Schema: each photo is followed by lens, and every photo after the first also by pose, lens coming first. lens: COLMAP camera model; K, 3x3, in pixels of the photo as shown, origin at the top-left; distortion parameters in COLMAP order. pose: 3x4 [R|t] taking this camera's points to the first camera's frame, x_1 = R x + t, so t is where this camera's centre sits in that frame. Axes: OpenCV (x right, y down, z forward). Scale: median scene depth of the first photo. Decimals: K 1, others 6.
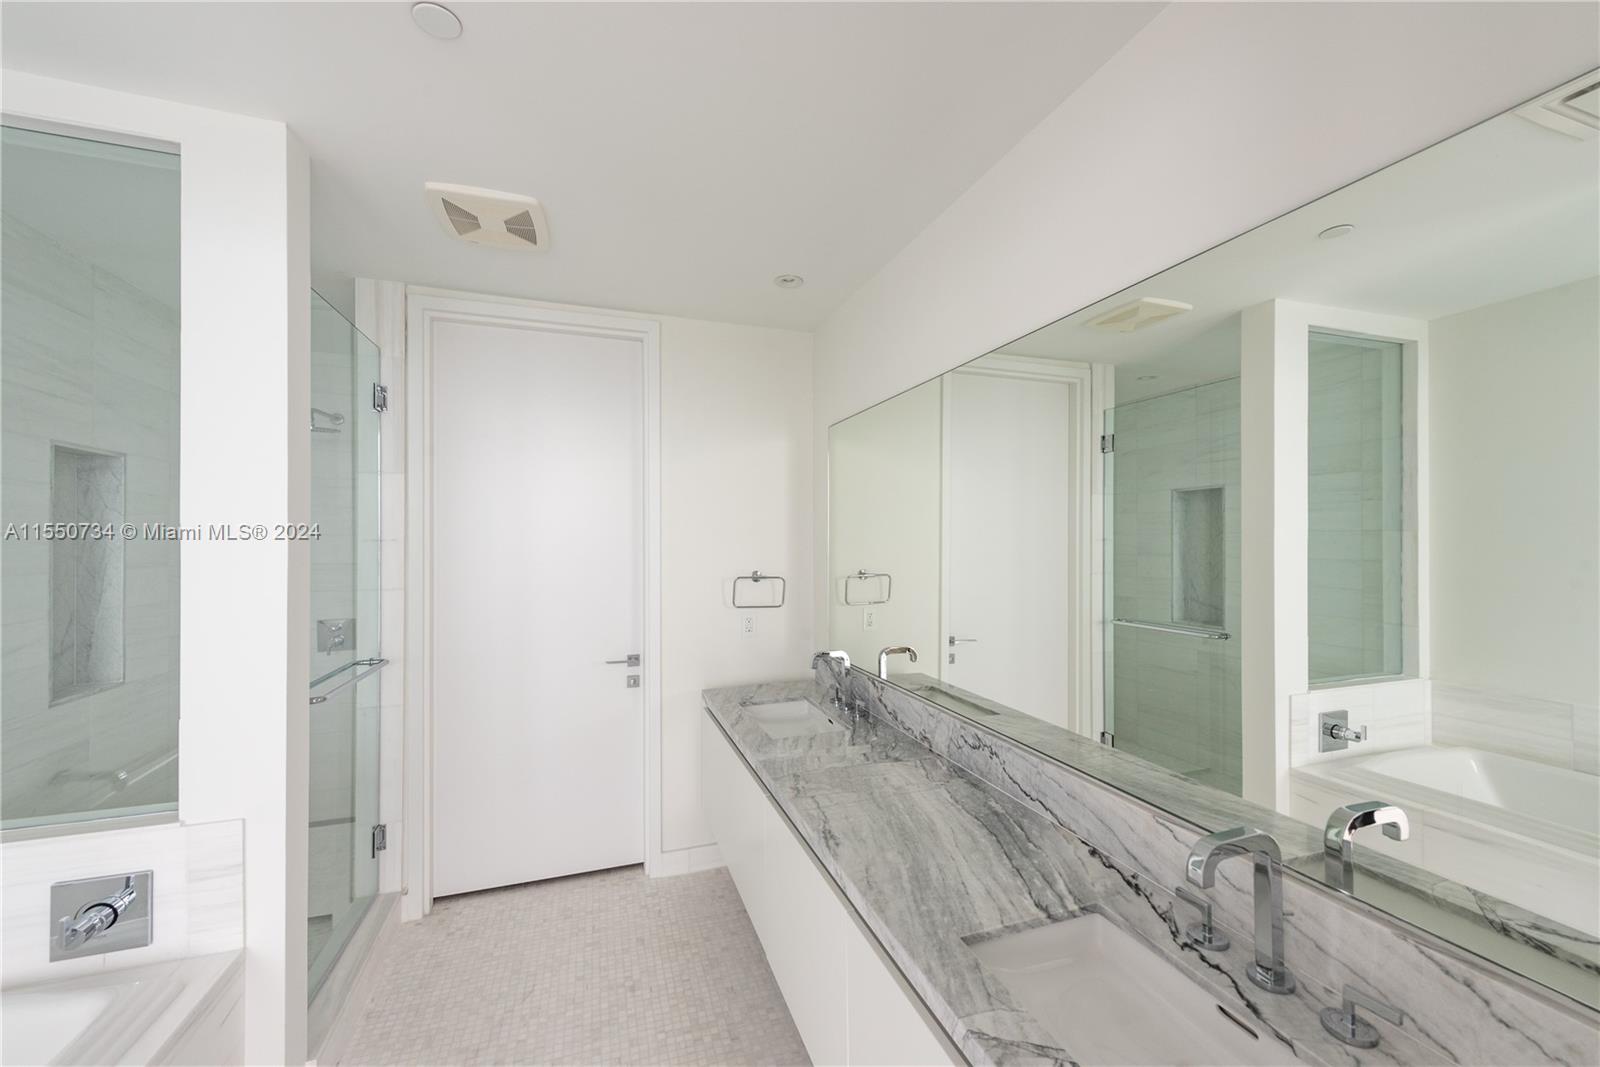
lens RADIAL K [[615.9, 0, 797.8], [0, 615.9, 535.2], [0, 0, 1]] dist [0.005888, -0.003372]
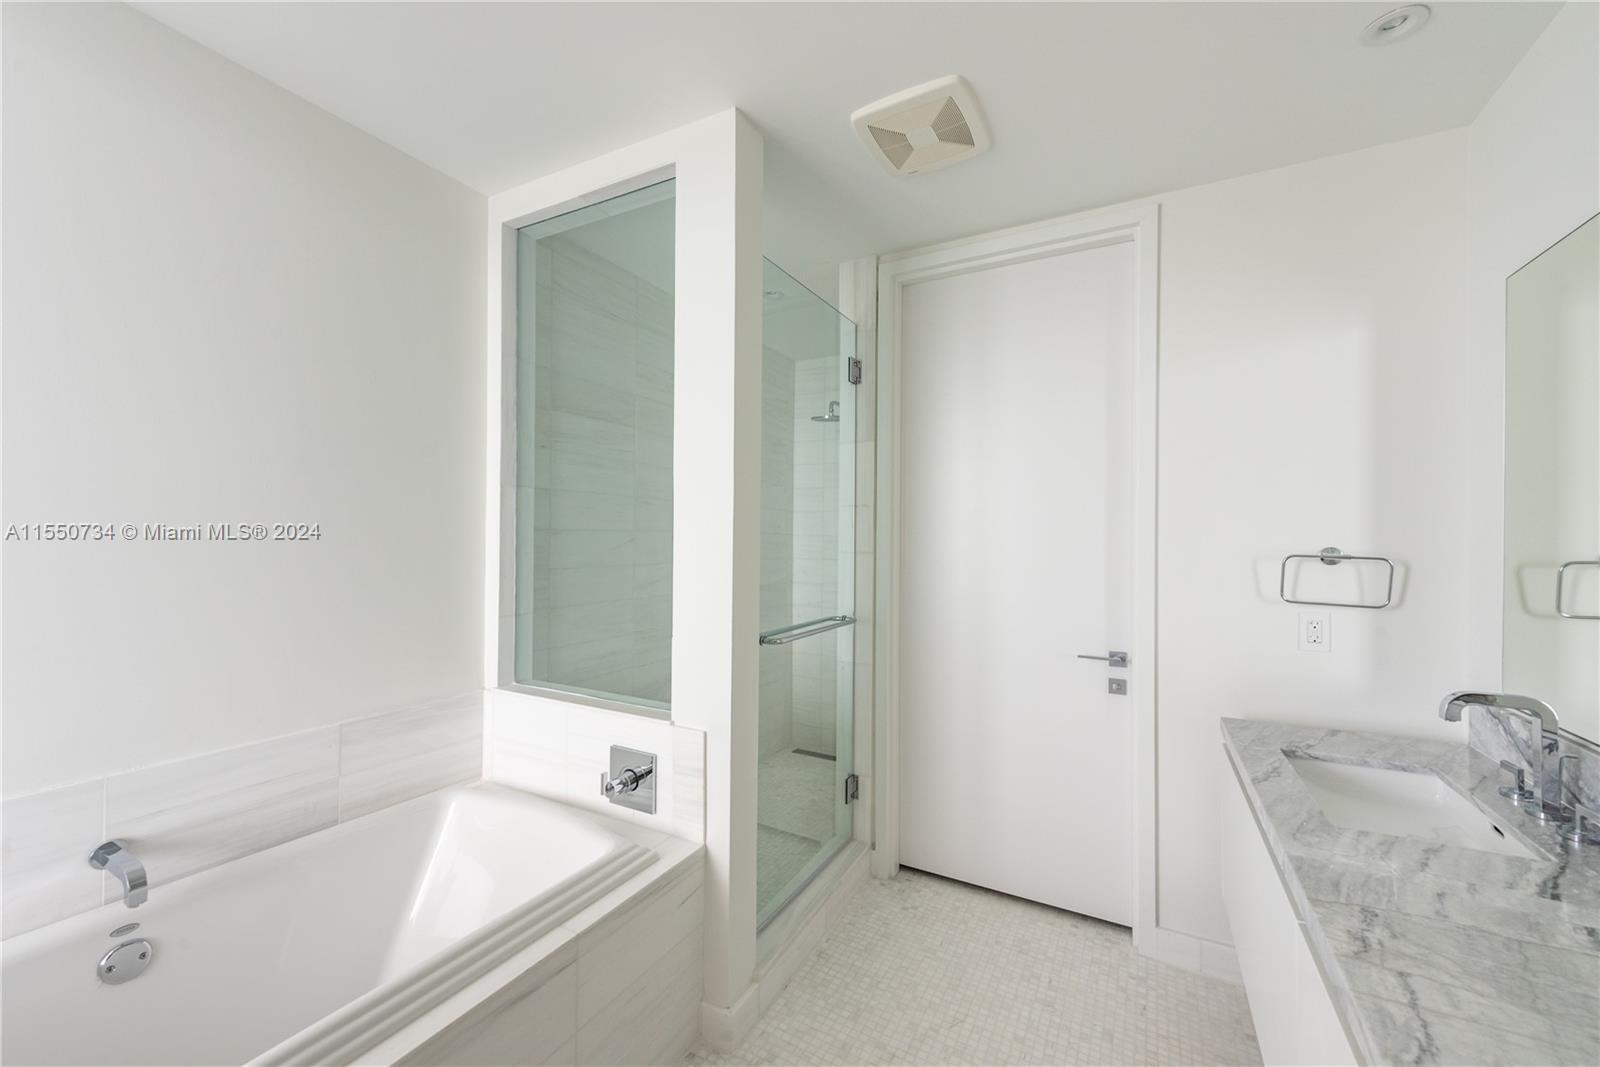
lens RADIAL K [[615.9, 0, 805.1], [0, 615.9, 535.8], [0, 0, 1]] dist [0.005888, -0.003372]
pose [[0.674967, 0.004930, -0.737831, 0.042934], [-0.004260, 0.999987, 0.002785, 0.058078], [0.737835, 0.001263, 0.674979, 0.229024]]
